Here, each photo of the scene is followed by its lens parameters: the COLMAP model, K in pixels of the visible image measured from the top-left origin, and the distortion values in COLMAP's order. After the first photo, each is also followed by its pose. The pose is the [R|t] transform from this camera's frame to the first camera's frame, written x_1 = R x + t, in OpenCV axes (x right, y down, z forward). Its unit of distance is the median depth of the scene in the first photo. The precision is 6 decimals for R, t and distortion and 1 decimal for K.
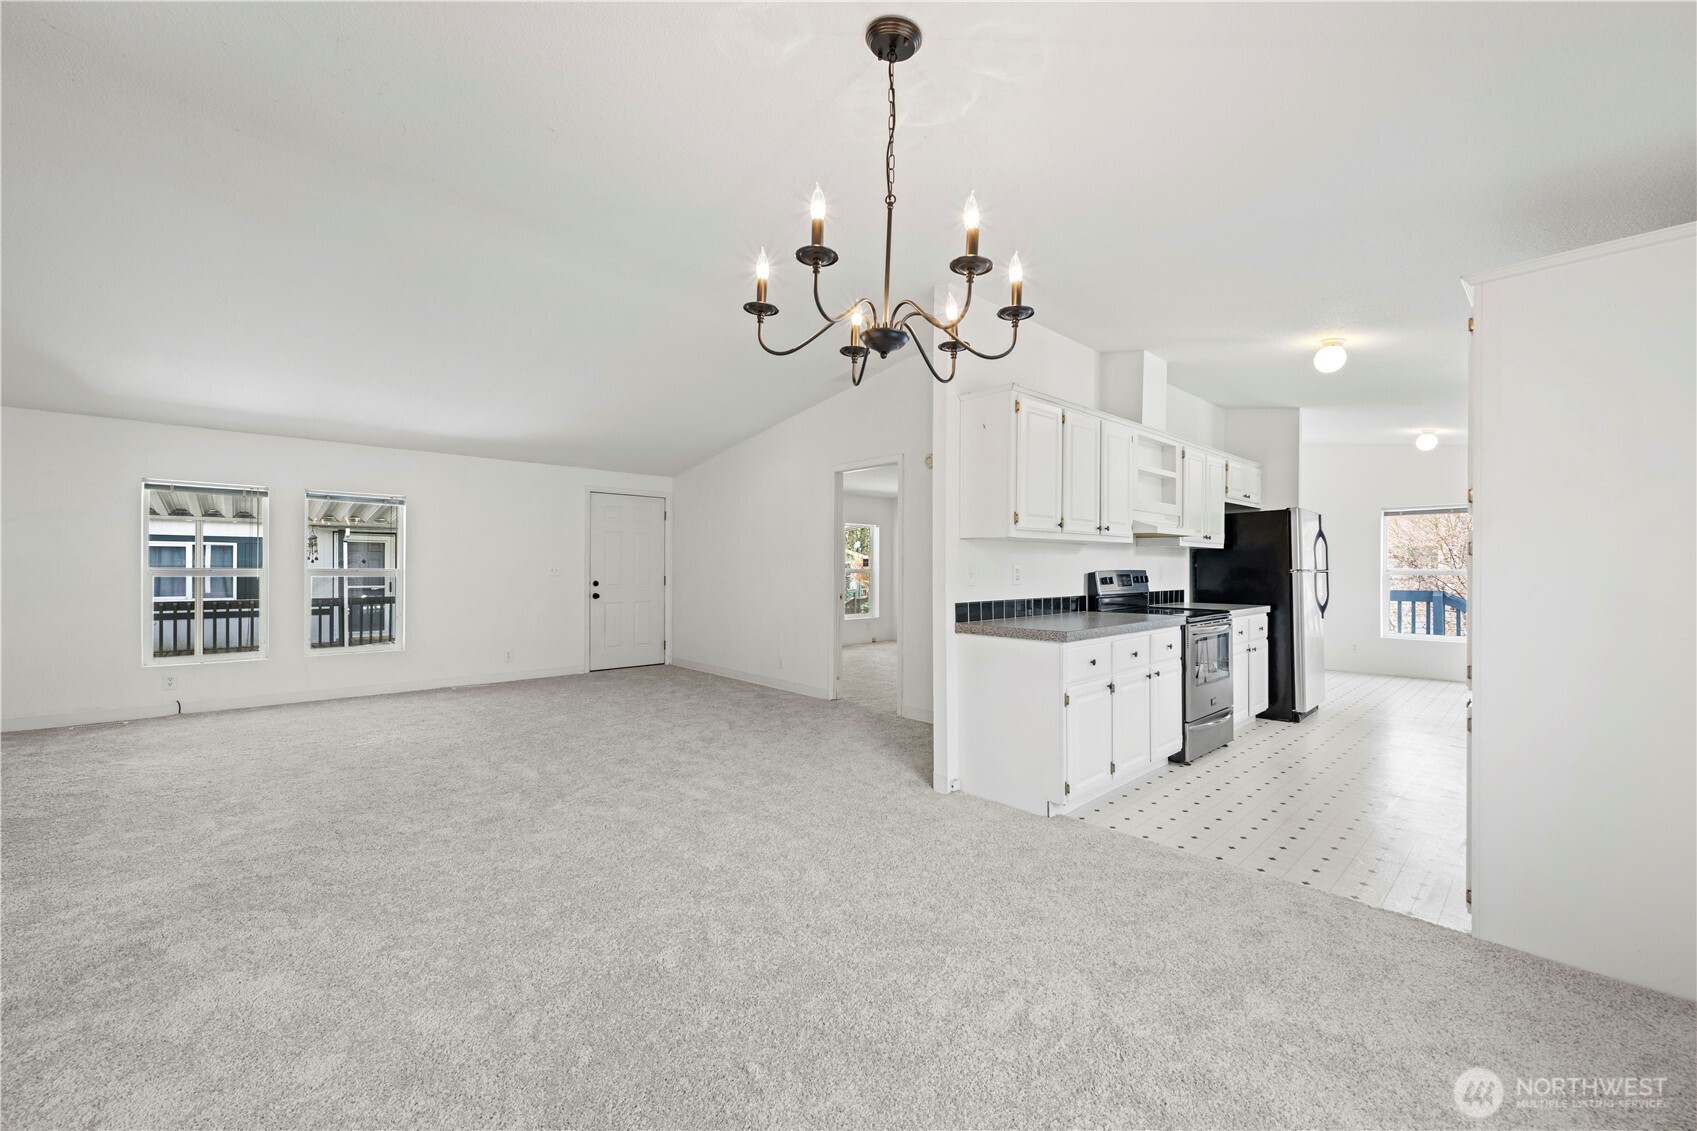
lens RADIAL K [[673.4, 0, 839.4], [0, 673.4, 564.2], [0, 0, 1]] dist [-0.000826, -0.000318]
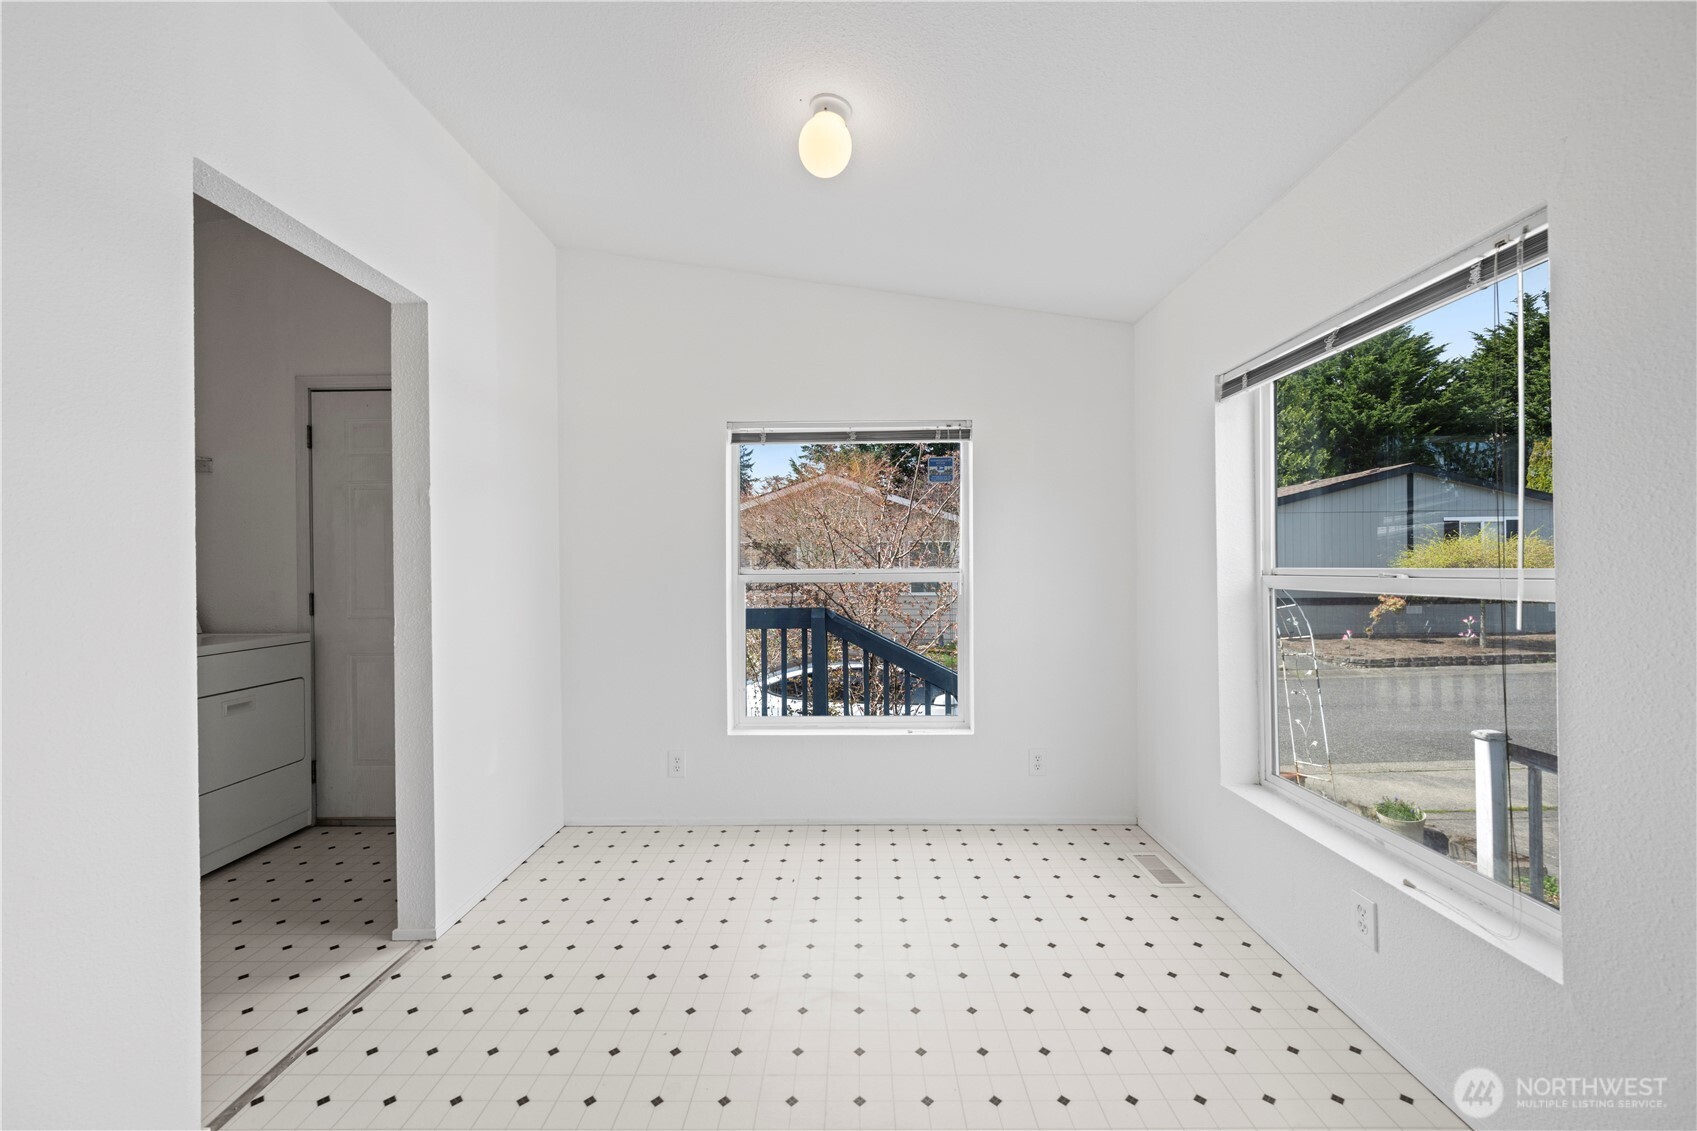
lens RADIAL K [[673.4, 0, 839.4], [0, 673.4, 564.2], [0, 0, 1]] dist [-0.000826, -0.000318]
pose [[0.696066, -0.006513, 0.717948, 0.781065], [0.007442, 0.999971, 0.001856, 0.004942], [-0.717939, 0.004051, 0.696094, 0.930259]]
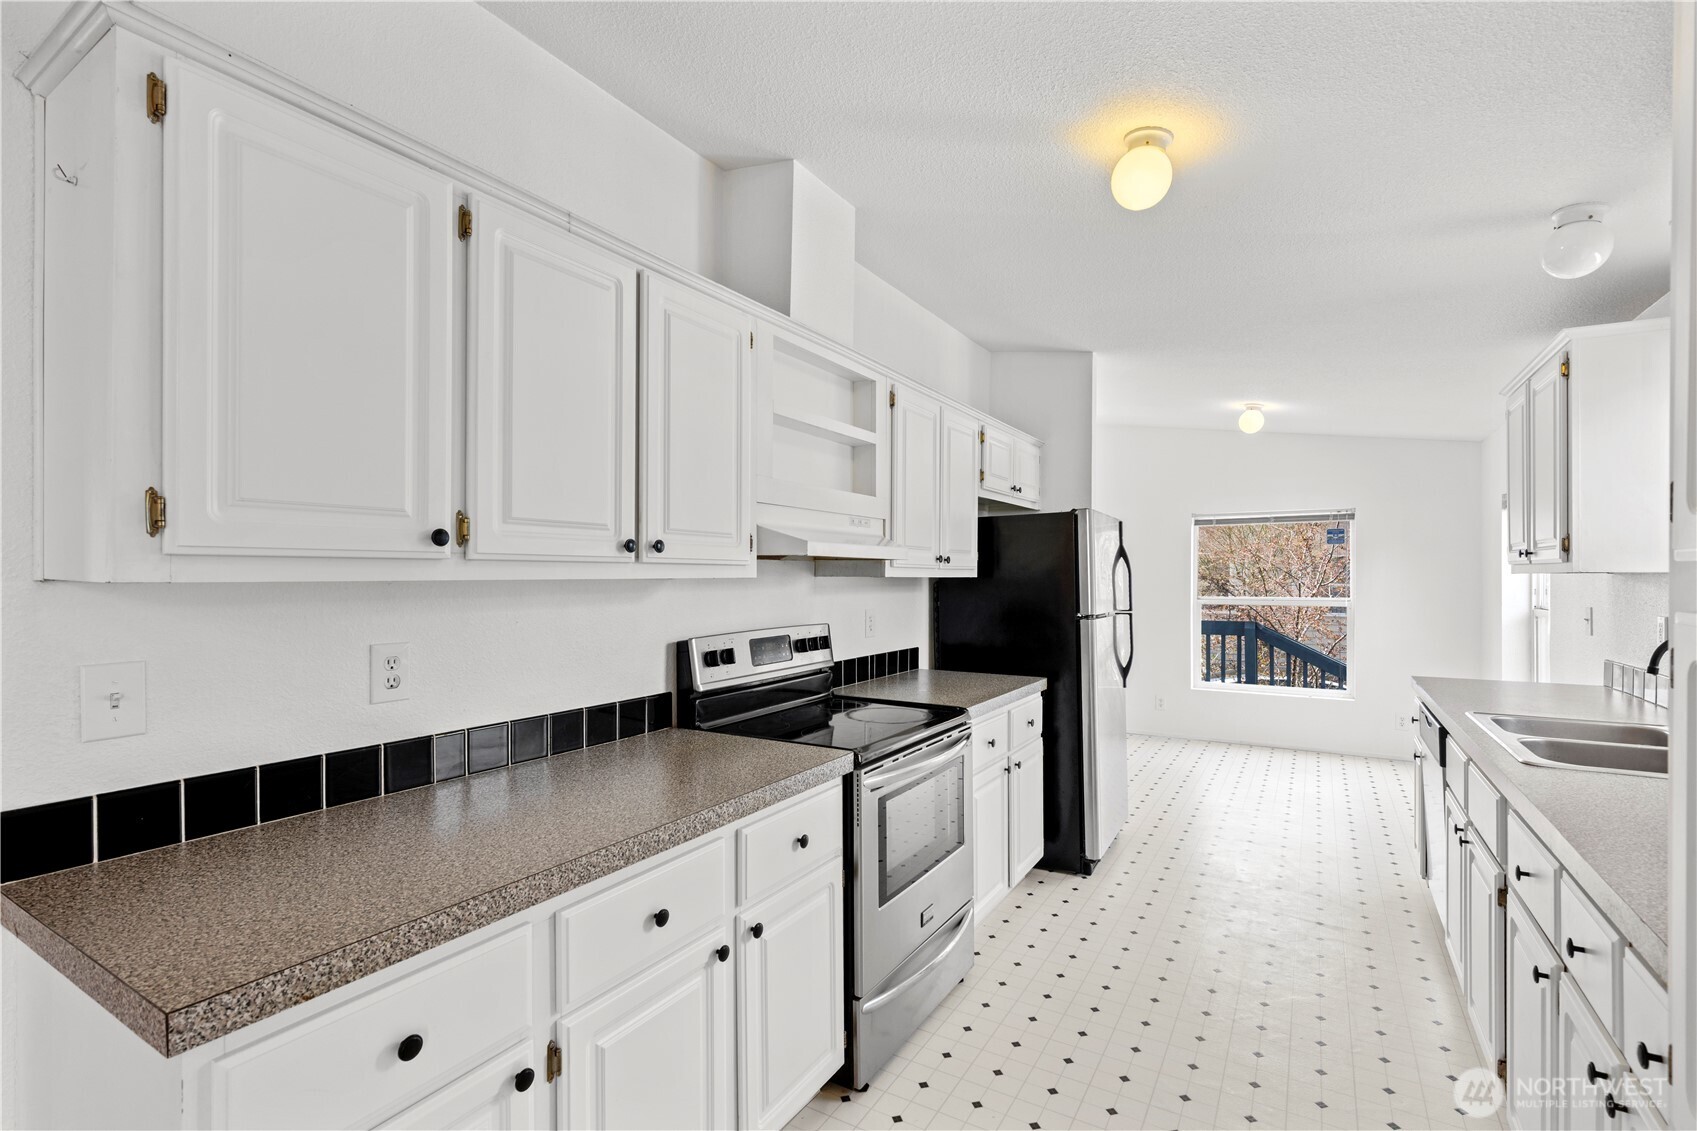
lens RADIAL K [[777.6, 0, 849.8], [0, 777.6, 571.2], [0, 0, 1]] dist [0.000260, -0.000052]
pose [[0.959195, 0.000094, 0.282744, 0.284560], [0.000183, 1.000000, -0.000953, -0.028640], [-0.282744, 0.000966, 0.959195, 0.401176]]
